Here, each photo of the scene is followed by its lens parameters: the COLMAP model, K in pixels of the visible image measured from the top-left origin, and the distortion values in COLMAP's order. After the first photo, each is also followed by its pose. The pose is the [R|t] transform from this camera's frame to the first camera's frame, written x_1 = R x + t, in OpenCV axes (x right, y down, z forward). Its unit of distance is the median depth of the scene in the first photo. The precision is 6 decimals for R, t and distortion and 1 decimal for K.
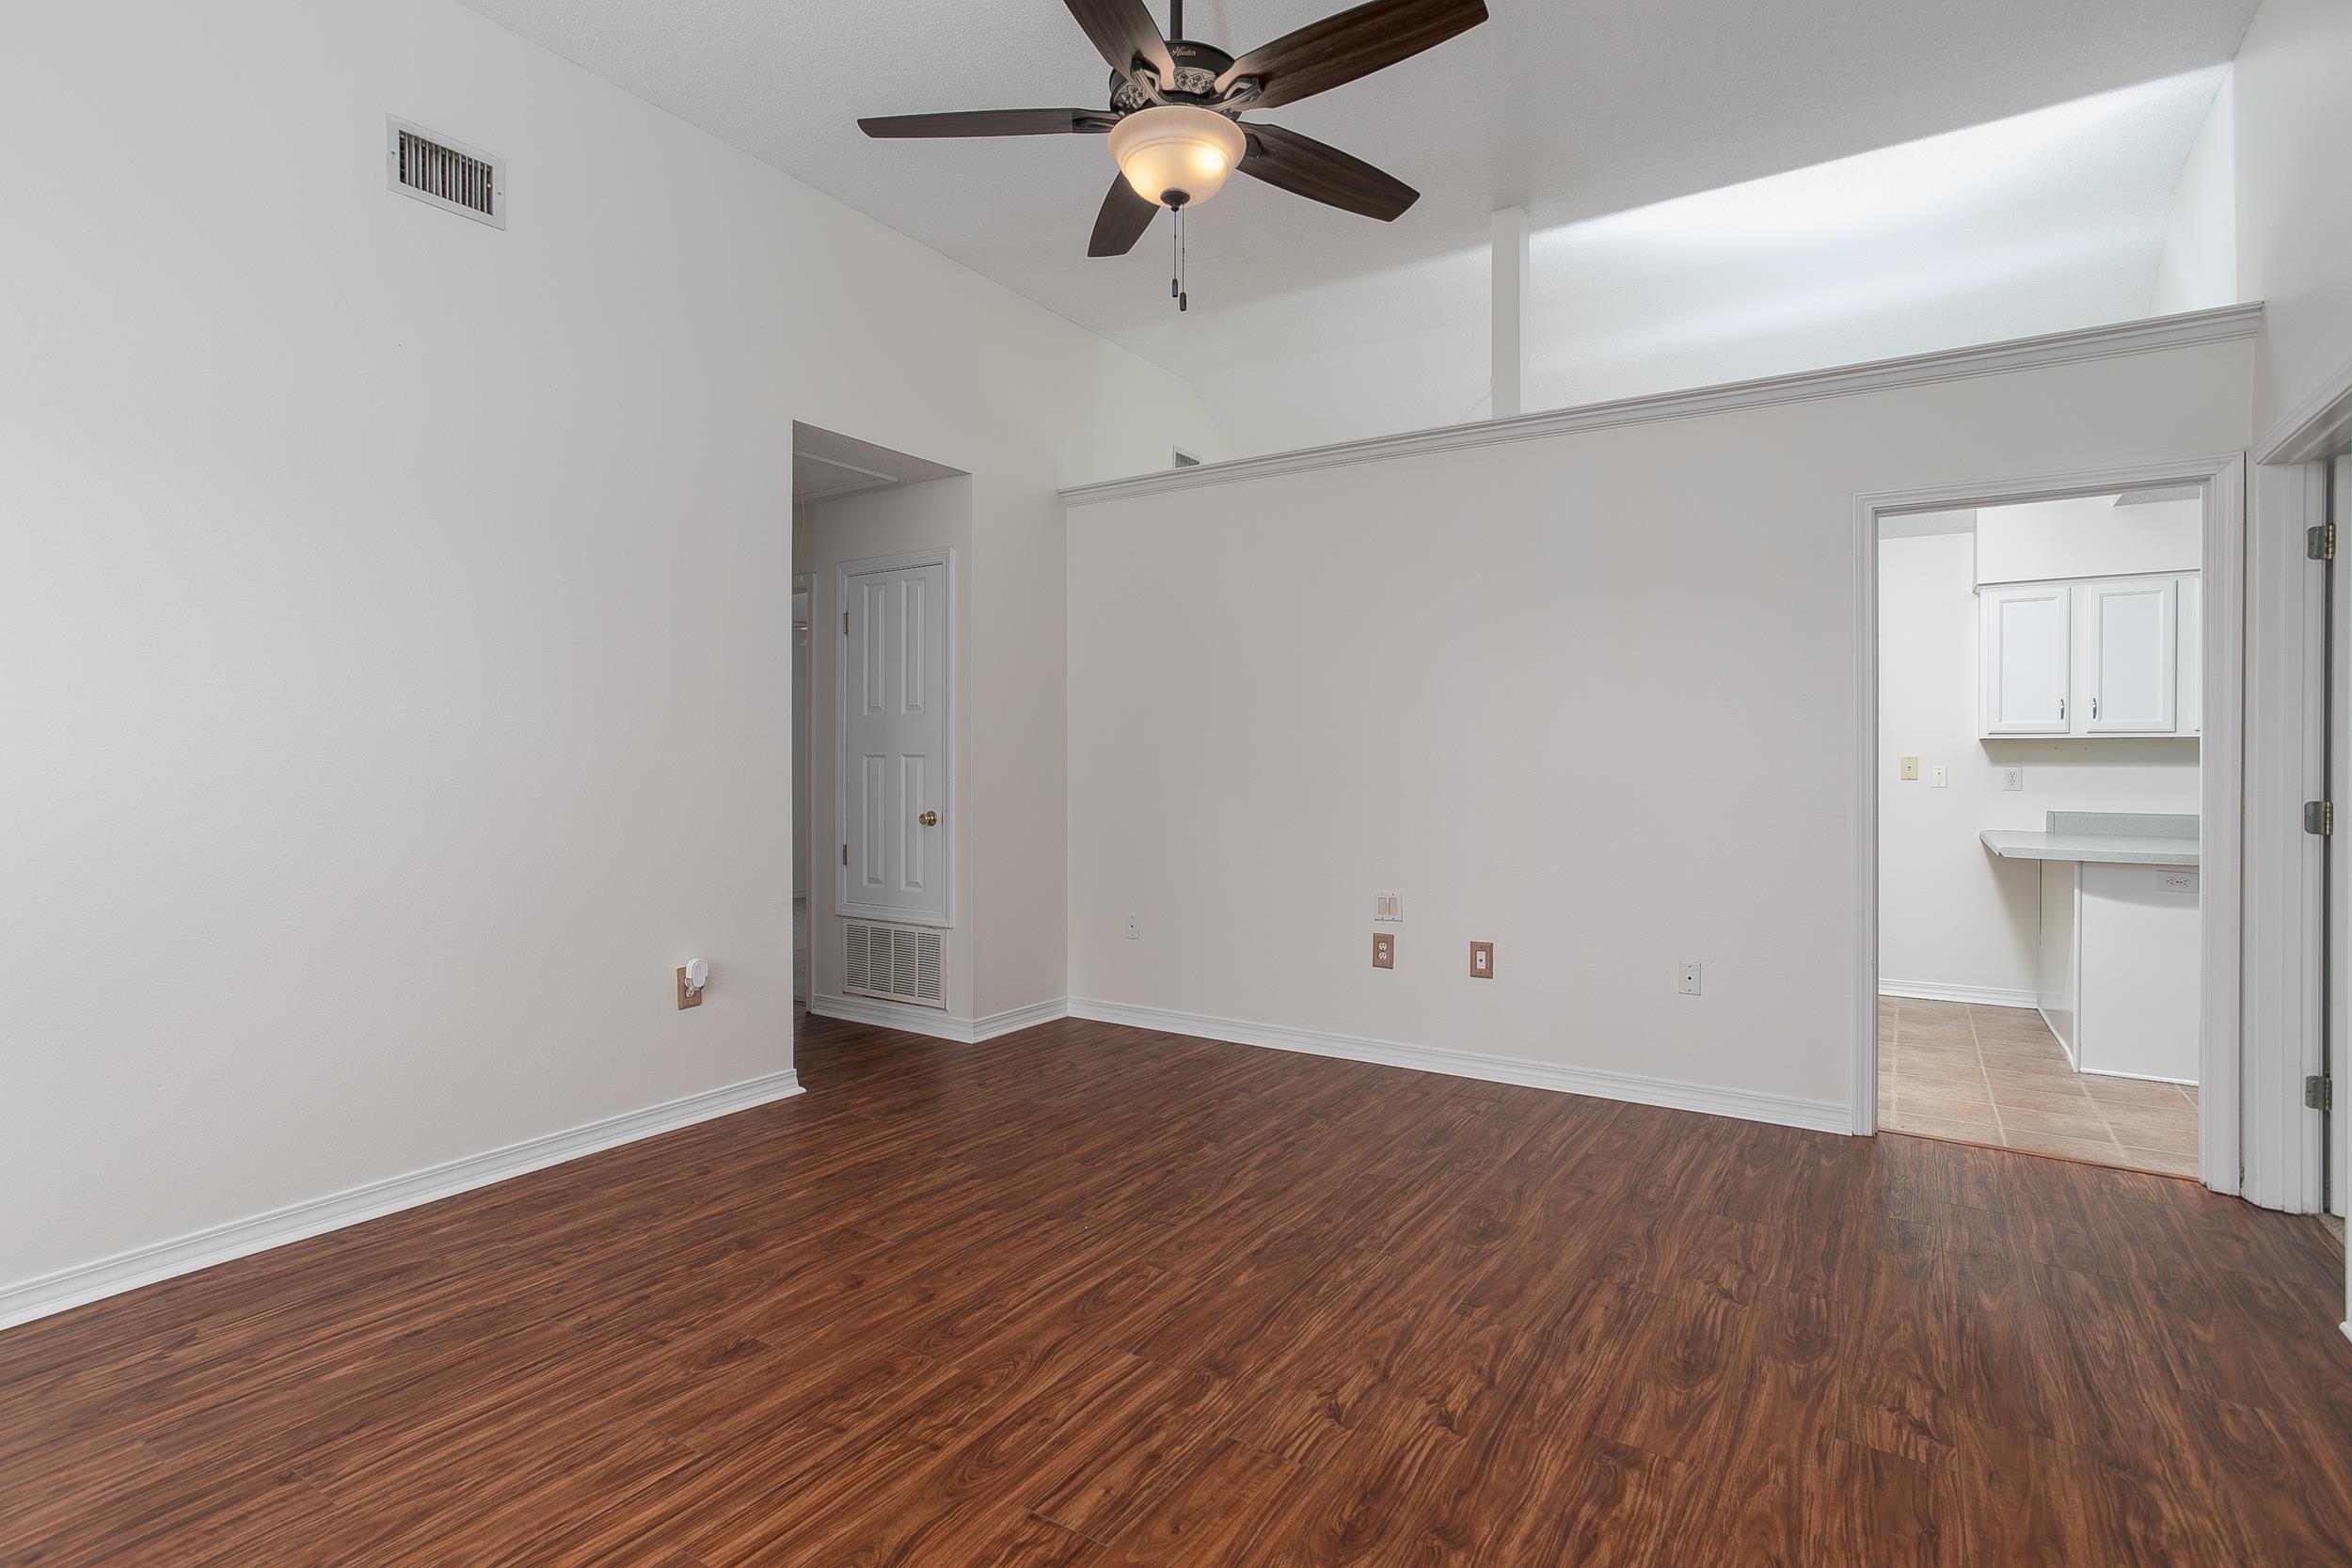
lens RADIAL K [[1108.5, 0, 1153.0], [0, 1108.5, 774.5], [0, 0, 1]] dist [0.008940, 0.006523]
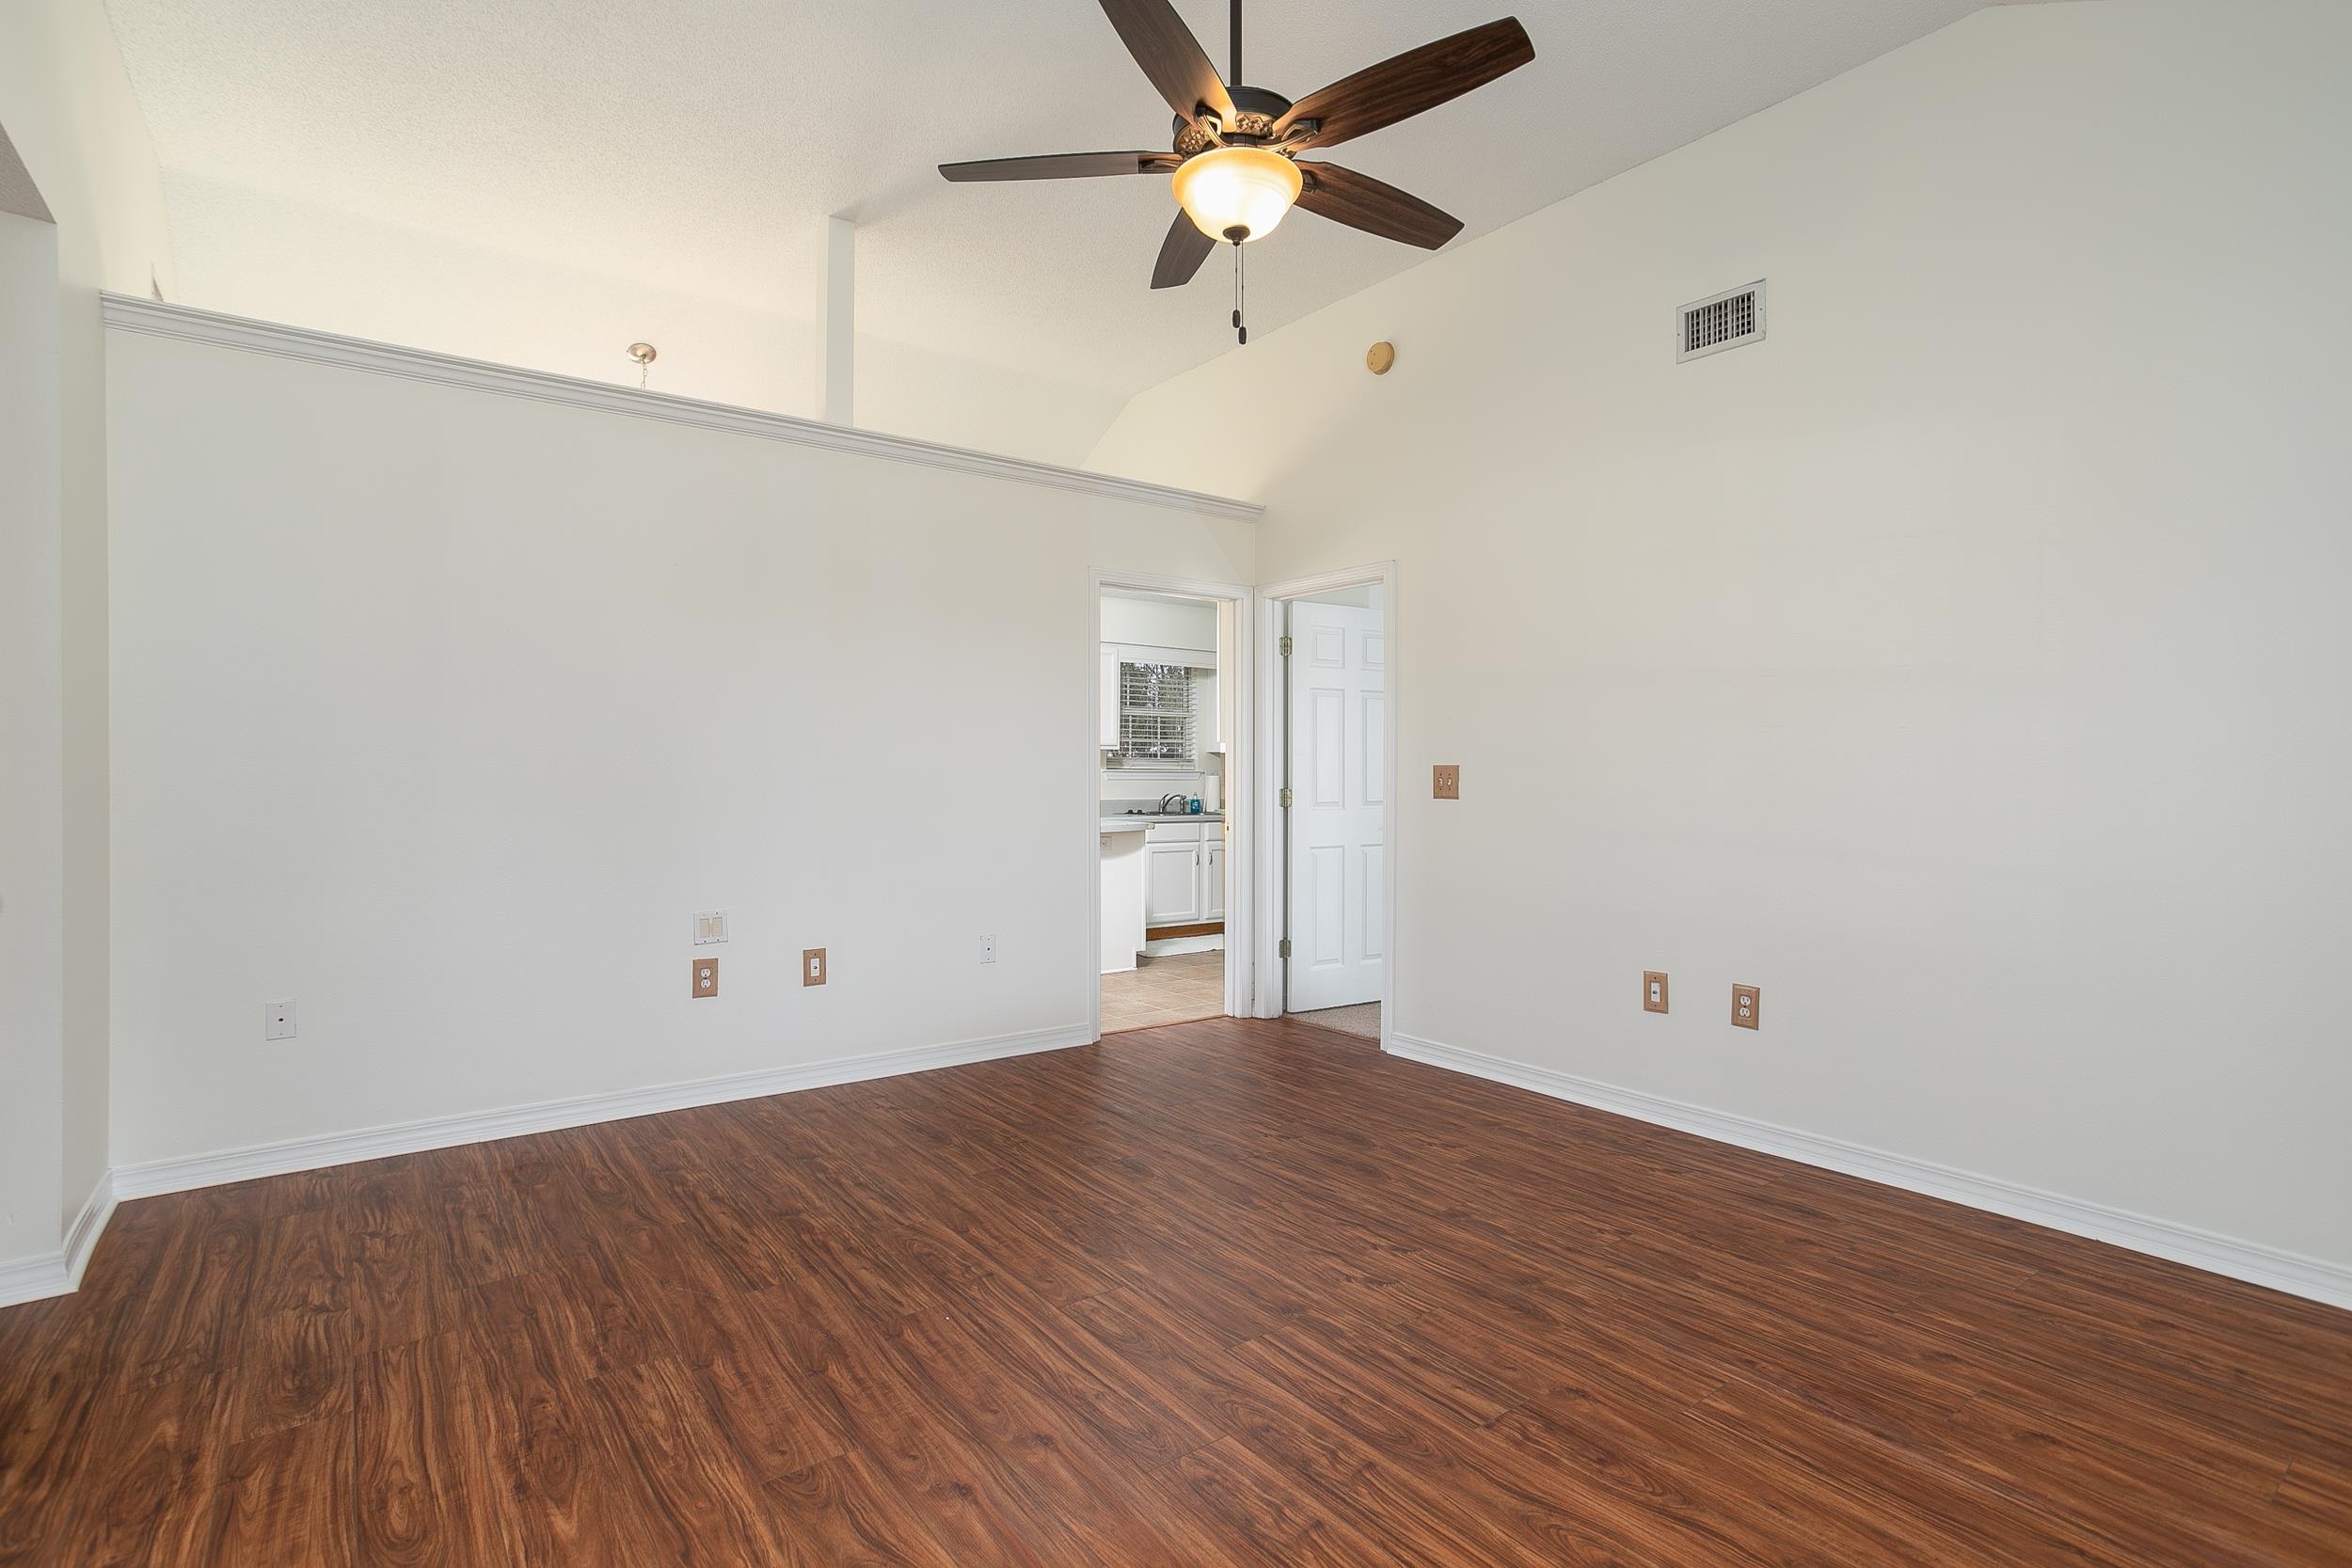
lens RADIAL K [[1108.5, 0, 1154.8], [0, 1108.5, 792.0], [0, 0, 1]] dist [0.008940, 0.006523]
pose [[0.338870, 0.001192, 0.940832, -0.736705], [-0.014163, 0.999892, 0.003835, 0.004055], [-0.940726, -0.014625, 0.338851, 0.529078]]
